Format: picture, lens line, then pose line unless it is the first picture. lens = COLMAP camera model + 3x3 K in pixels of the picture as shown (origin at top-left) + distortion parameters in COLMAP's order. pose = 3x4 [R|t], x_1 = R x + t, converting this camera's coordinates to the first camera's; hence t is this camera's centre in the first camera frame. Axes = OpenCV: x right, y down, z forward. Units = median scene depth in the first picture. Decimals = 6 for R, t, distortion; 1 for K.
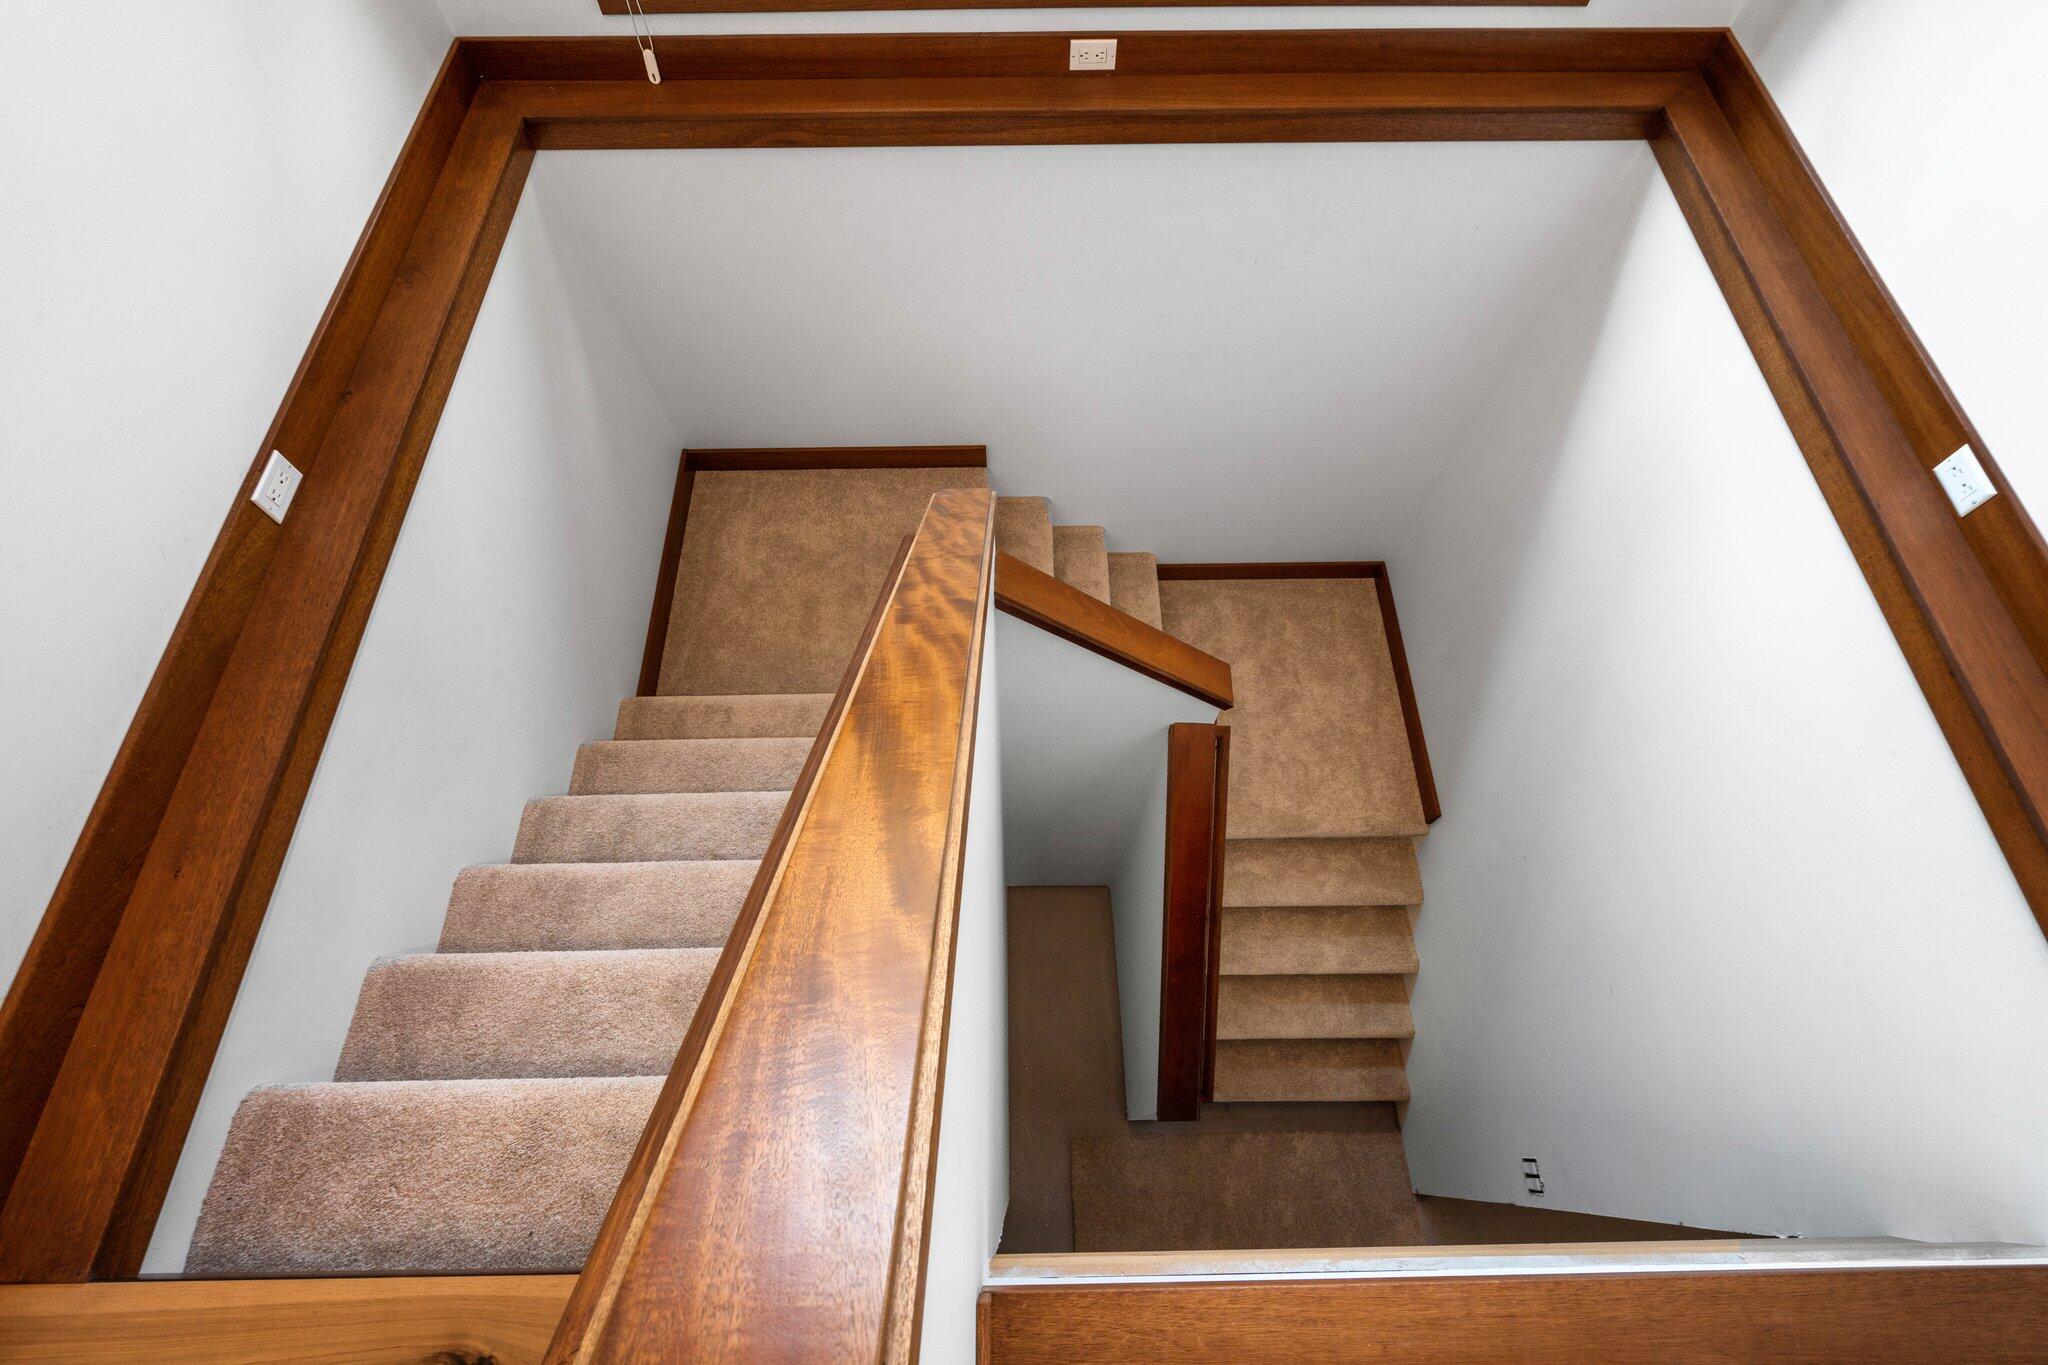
lens RADIAL K [[908.9, 0, 1025.0], [0, 908.9, 686.4], [0, 0, 1]] dist [0.001991, 0.000110]
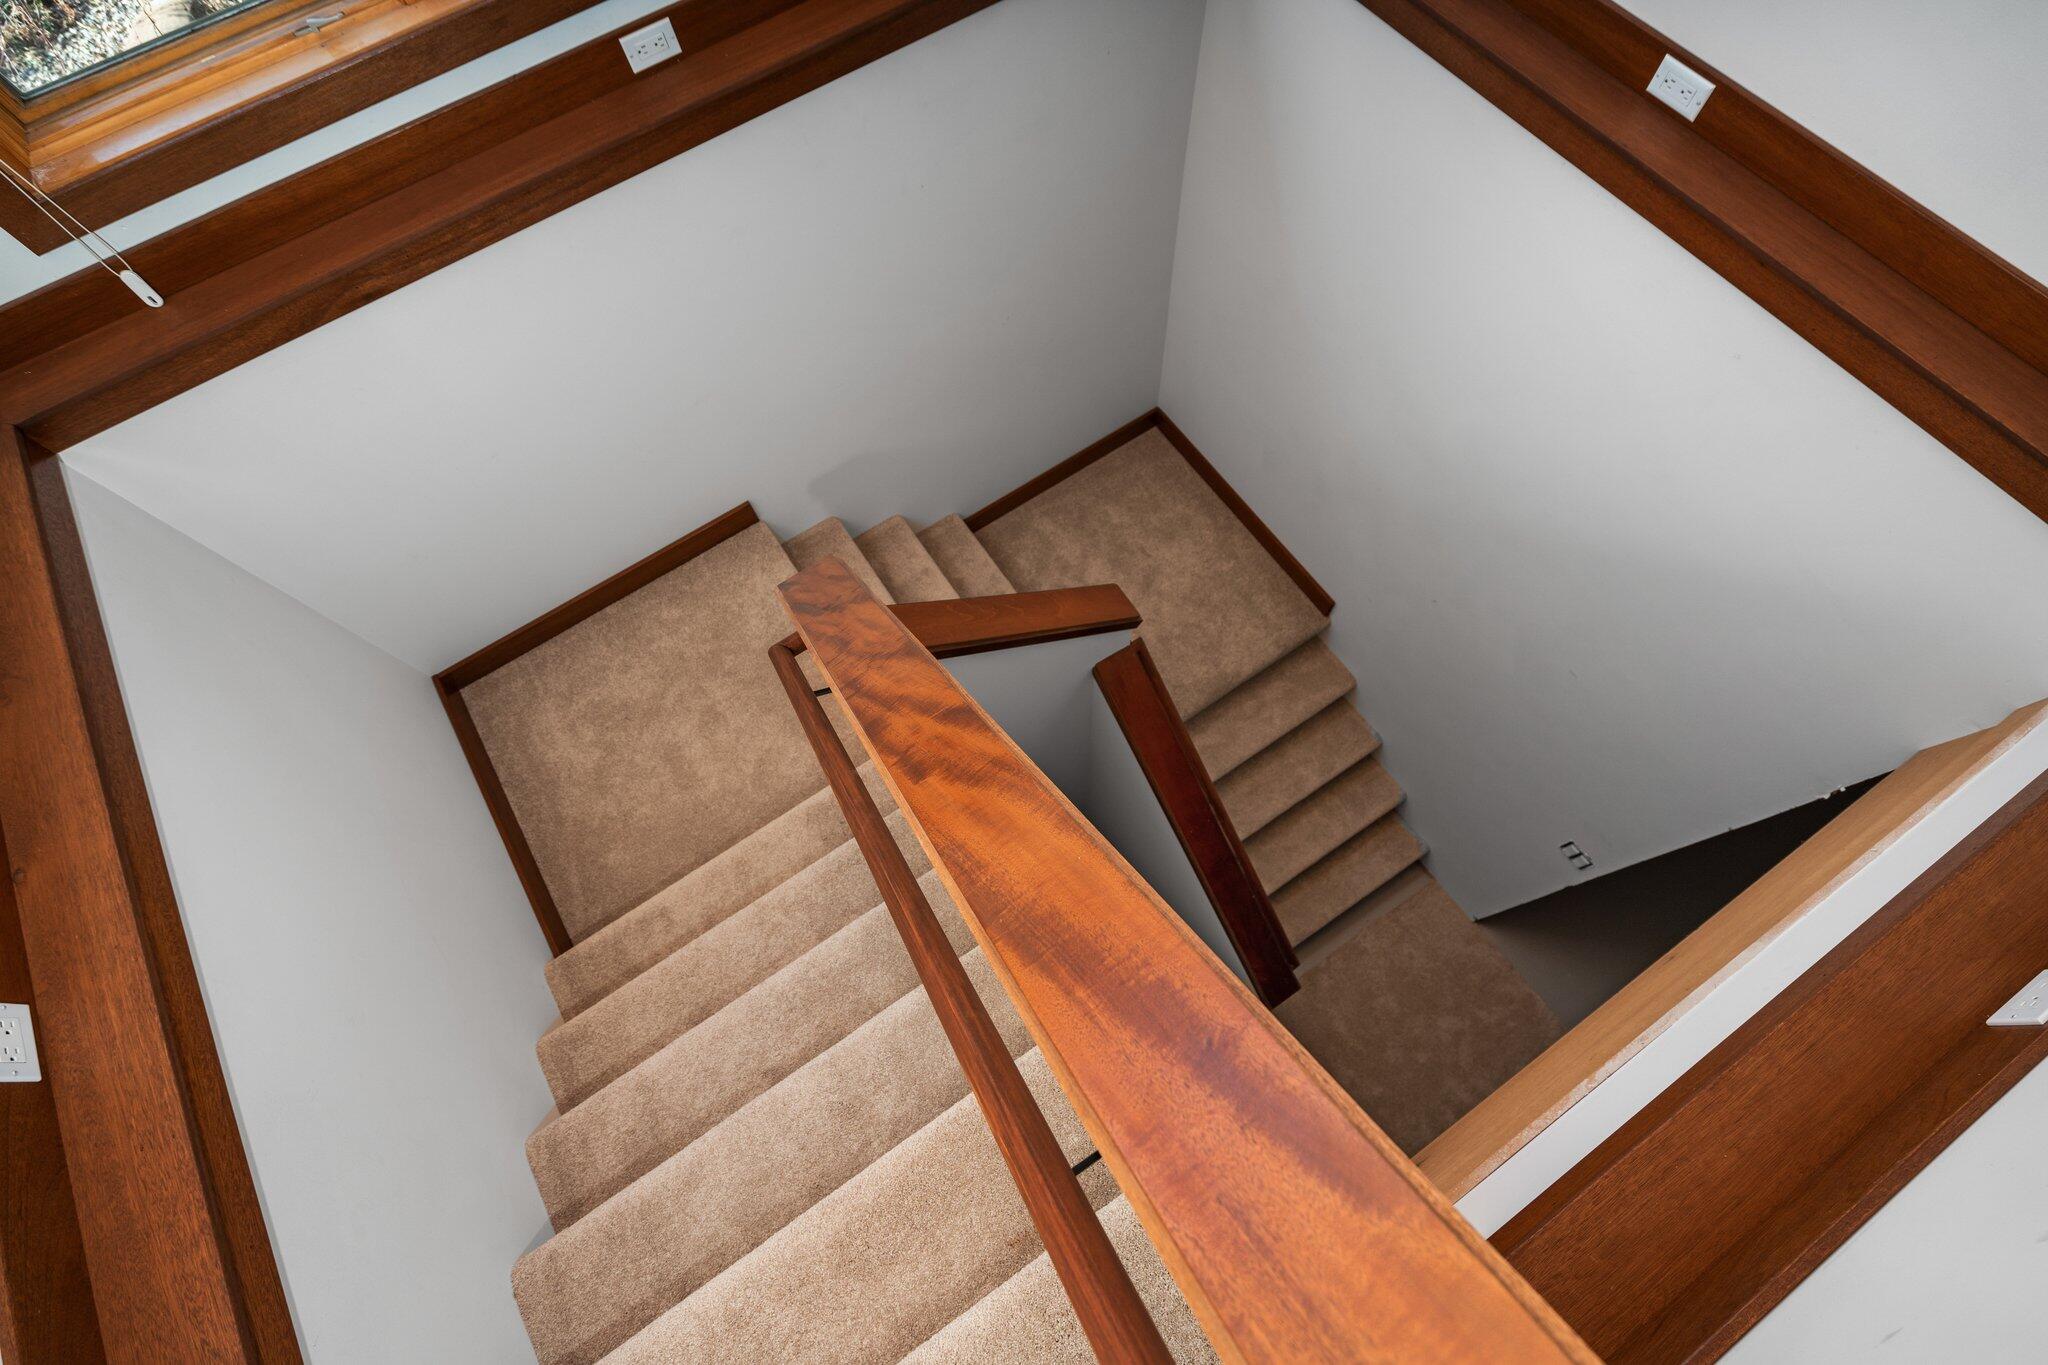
lens RADIAL K [[908.9, 0, 1025.0], [0, 908.9, 686.4], [0, 0, 1]] dist [0.001991, 0.000110]
pose [[0.842205, -0.514788, 0.160264, -0.074442], [0.504169, 0.857289, 0.104257, -0.091690], [-0.191062, -0.007006, 0.981553, 0.092638]]
